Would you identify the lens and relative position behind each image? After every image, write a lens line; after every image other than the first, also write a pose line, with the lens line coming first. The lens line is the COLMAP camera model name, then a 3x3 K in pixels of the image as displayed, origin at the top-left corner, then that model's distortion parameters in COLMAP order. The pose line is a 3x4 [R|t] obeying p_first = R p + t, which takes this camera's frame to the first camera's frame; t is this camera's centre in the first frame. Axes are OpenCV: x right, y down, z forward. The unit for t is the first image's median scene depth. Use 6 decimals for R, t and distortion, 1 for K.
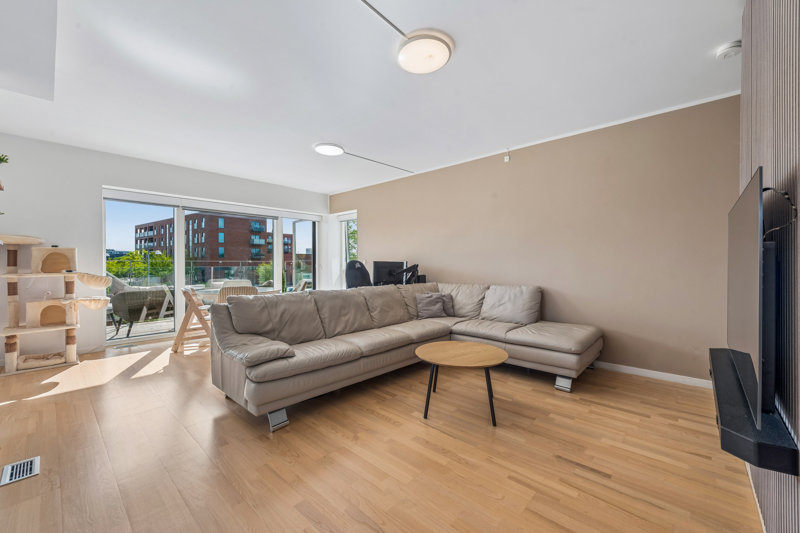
lens RADIAL K [[321.9, 0, 400.0], [0, 321.9, 266.5], [0, 0, 1]] dist [-0.002549, -0.000107]
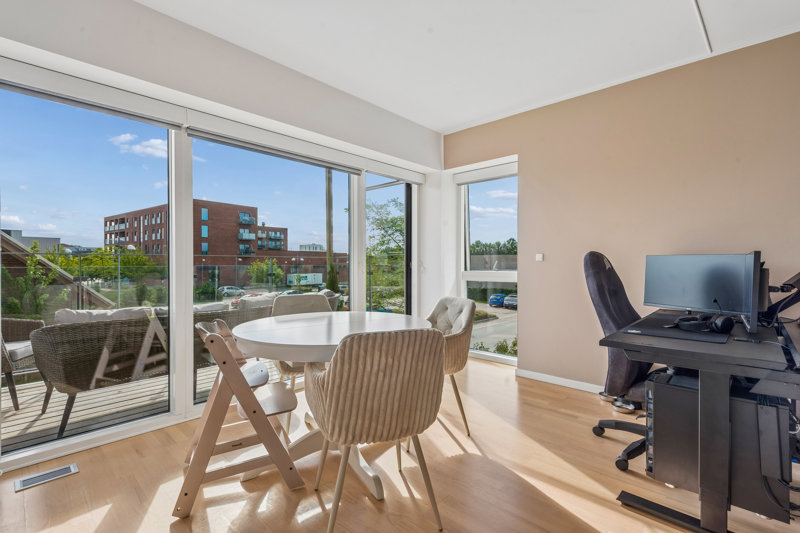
lens RADIAL K [[363.3, 0, 400.0], [0, 363.3, 266.5], [0, 0, 1]] dist [0.002174, 0.000257]
pose [[0.999963, 0.001469, -0.008435, -0.309252], [-0.001450, 0.999996, 0.002240, 0.001167], [0.008438, -0.002228, 0.999962, 0.408104]]
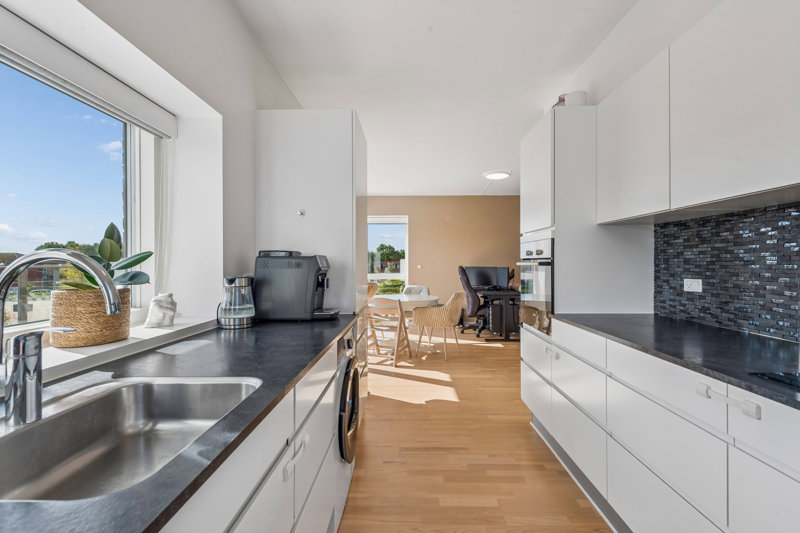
lens RADIAL K [[363.3, 0, 400.0], [0, 363.3, 266.5], [0, 0, 1]] dist [0.002174, 0.000257]
pose [[0.741382, -0.001862, 0.671081, -0.914363], [0.002715, 0.999996, -0.000226, -0.012292], [-0.671078, 0.001989, 0.741384, 0.149312]]
